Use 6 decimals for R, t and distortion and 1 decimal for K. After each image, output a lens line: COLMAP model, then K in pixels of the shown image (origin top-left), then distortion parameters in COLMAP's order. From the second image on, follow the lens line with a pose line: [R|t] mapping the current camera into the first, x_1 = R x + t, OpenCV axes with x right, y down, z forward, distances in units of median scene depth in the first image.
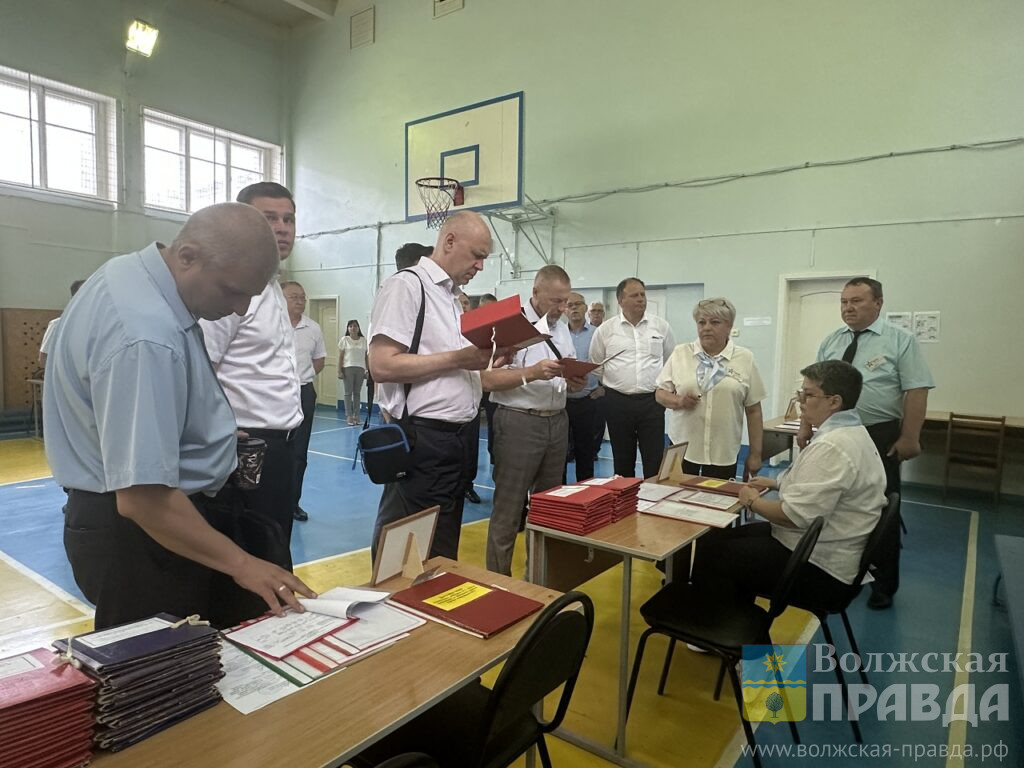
lens RADIAL K [[663.8, 0, 512.0], [0, 663.8, 384.0], [0, 0, 1]] dist [-0.000114, -0.000313]
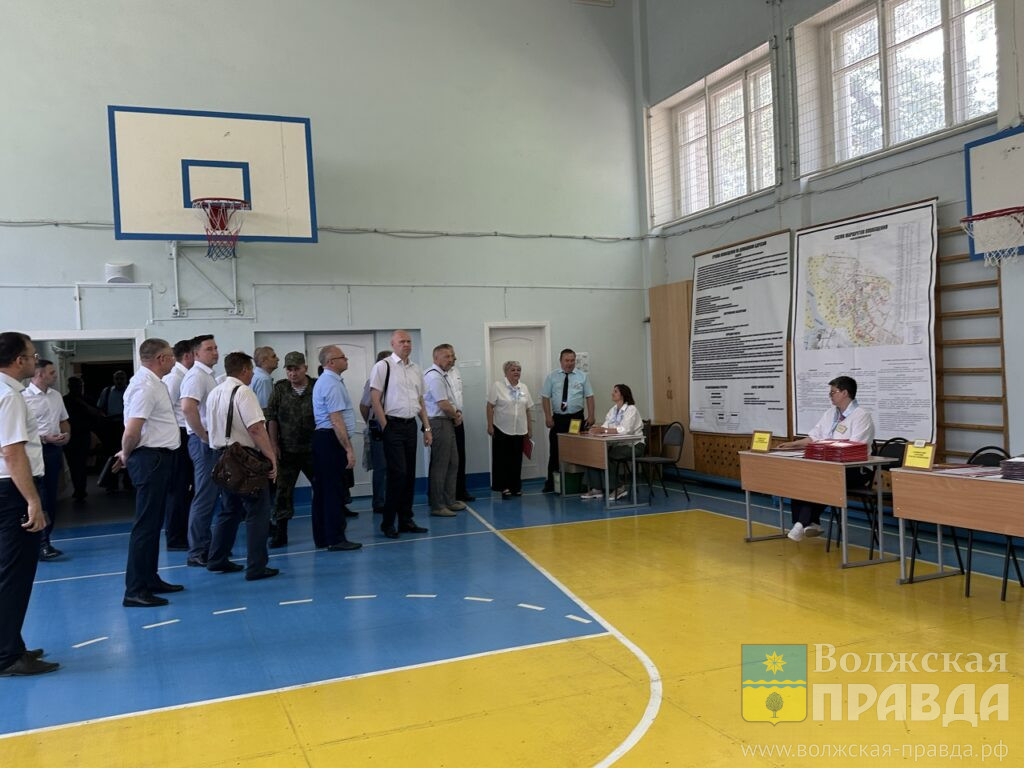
lens RADIAL K [[888.5, 0, 512.4], [0, 888.5, 417.3], [0, 0, 1]] dist [-0.005543, -0.023173]
pose [[0.490500, -0.078191, 0.867926, -0.886227], [0.107834, 0.993758, 0.028586, -0.035719], [-0.864744, 0.079571, 0.495870, 0.177052]]
